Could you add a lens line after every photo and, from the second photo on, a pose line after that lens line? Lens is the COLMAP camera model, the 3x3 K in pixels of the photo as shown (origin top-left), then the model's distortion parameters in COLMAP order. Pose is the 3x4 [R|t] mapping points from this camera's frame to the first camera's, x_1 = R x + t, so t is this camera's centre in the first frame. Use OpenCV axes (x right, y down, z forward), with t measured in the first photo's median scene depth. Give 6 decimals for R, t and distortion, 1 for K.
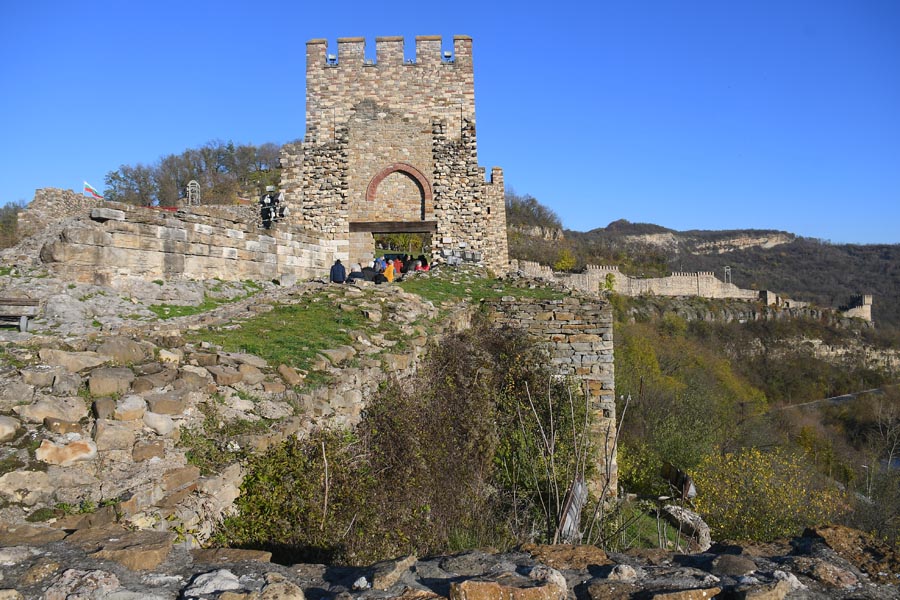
lens RADIAL K [[719.4, 0, 448.5], [0, 719.4, 292.4], [0, 0, 1]] dist [-0.134143, 0.000917]
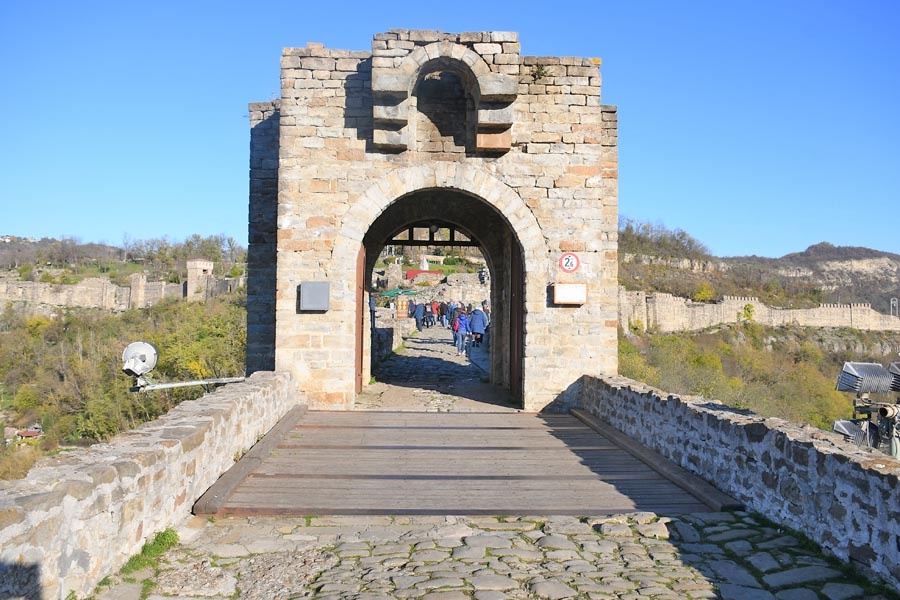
lens RADIAL K [[818.1, 0, 450.0], [0, 818.1, 300.0], [0, 0, 1]] dist [-0.021567, 0.000205]
pose [[0.978554, 0.012637, -0.205601, 0.280344], [-0.018630, 0.999455, -0.027239, 0.066120], [0.205145, 0.030485, 0.978257, -2.126570]]
